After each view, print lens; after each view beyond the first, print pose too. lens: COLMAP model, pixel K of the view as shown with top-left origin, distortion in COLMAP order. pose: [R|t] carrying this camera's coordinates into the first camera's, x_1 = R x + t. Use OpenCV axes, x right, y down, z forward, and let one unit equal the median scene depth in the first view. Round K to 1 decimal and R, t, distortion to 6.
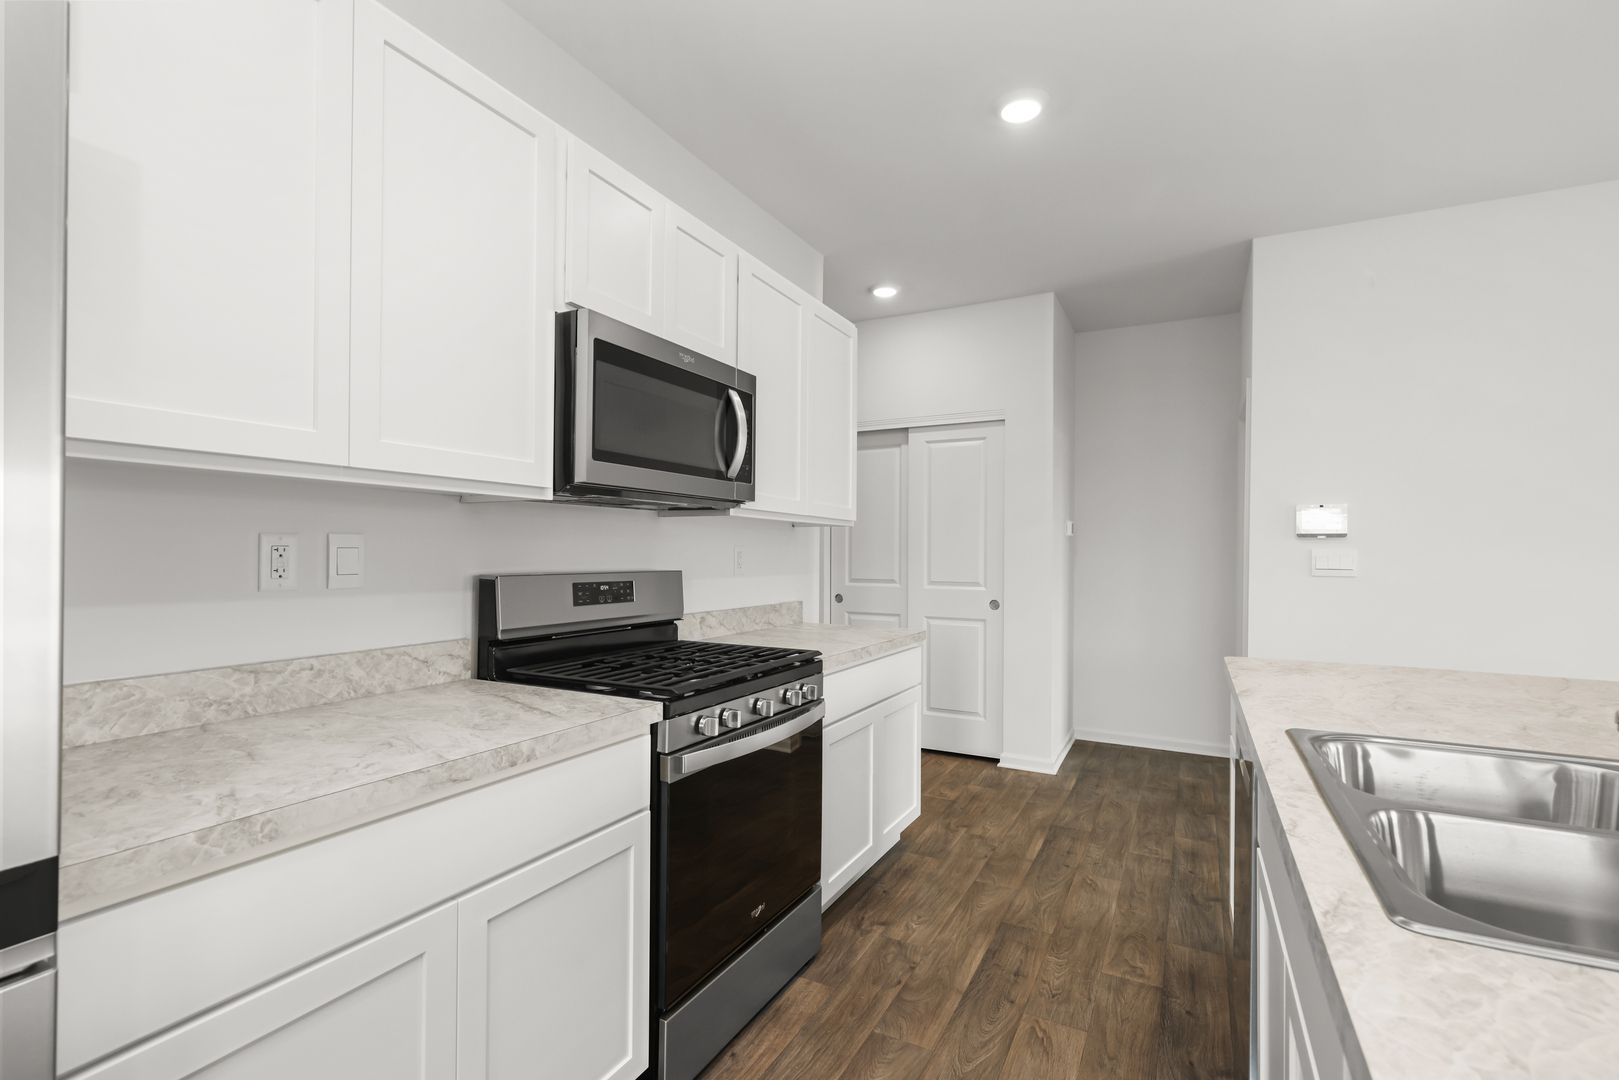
lens RADIAL K [[729.0, 0, 812.4], [0, 729.0, 547.0], [0, 0, 1]] dist [0.004175, -0.001094]
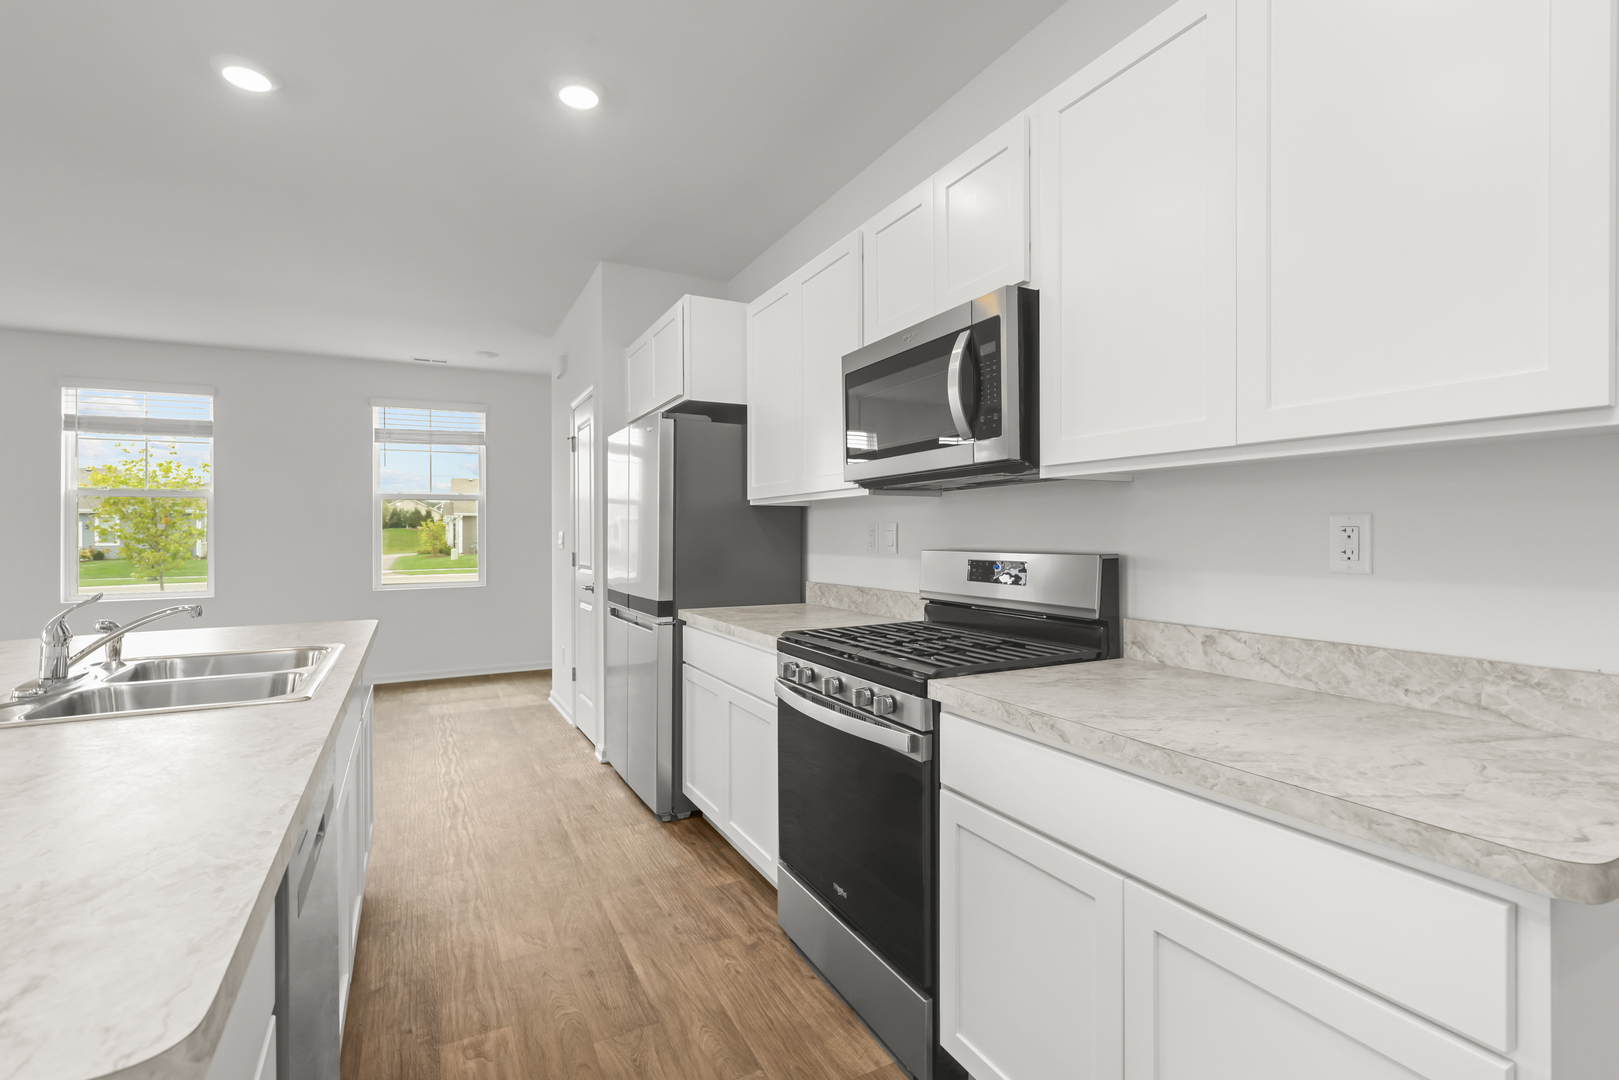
lens RADIAL K [[729.0, 0, 773.4], [0, 729.0, 517.4], [0, 0, 1]] dist [0.004175, -0.001094]
pose [[-0.593396, -0.024023, -0.804552, 0.815054], [0.006478, 0.999380, -0.034619, 0.024198], [0.804885, -0.025755, -0.592872, 1.570530]]
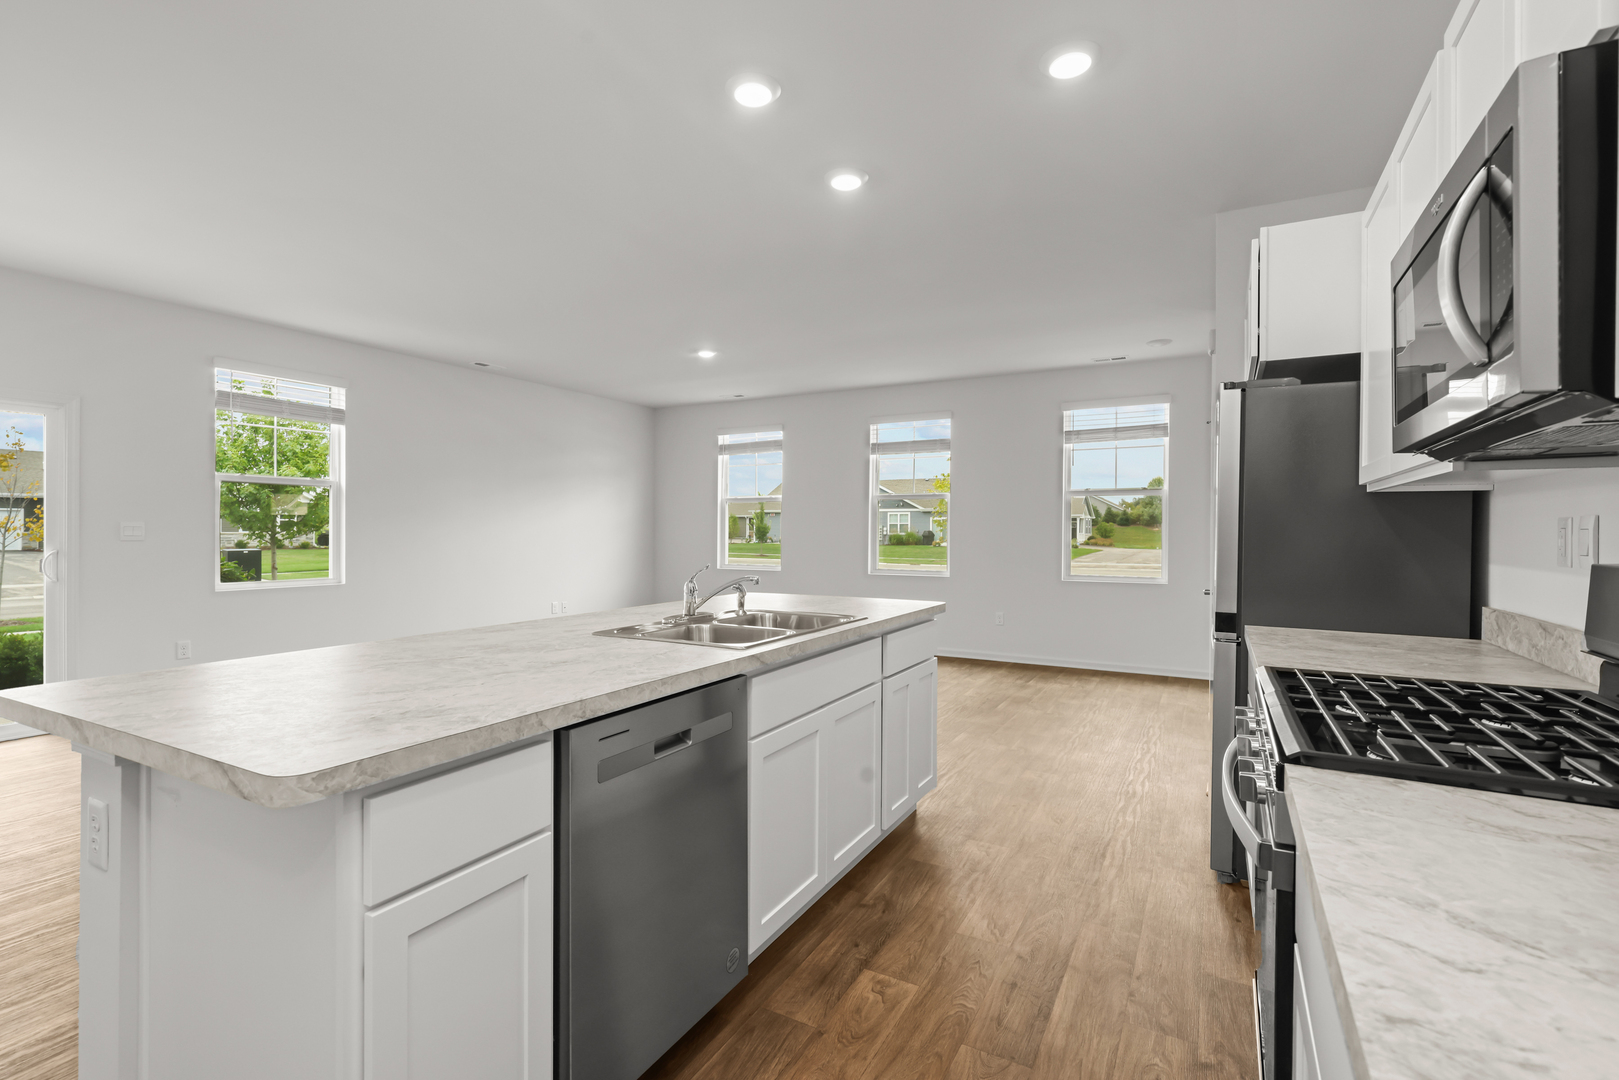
lens RADIAL K [[729.0, 0, 818.2], [0, 729.0, 515.5], [0, 0, 1]] dist [0.004175, -0.001094]
pose [[-0.999747, -0.015525, 0.016257, 0.460739], [-0.015926, 0.999564, -0.024854, 0.021219], [-0.015864, -0.025106, -0.999559, 1.715981]]
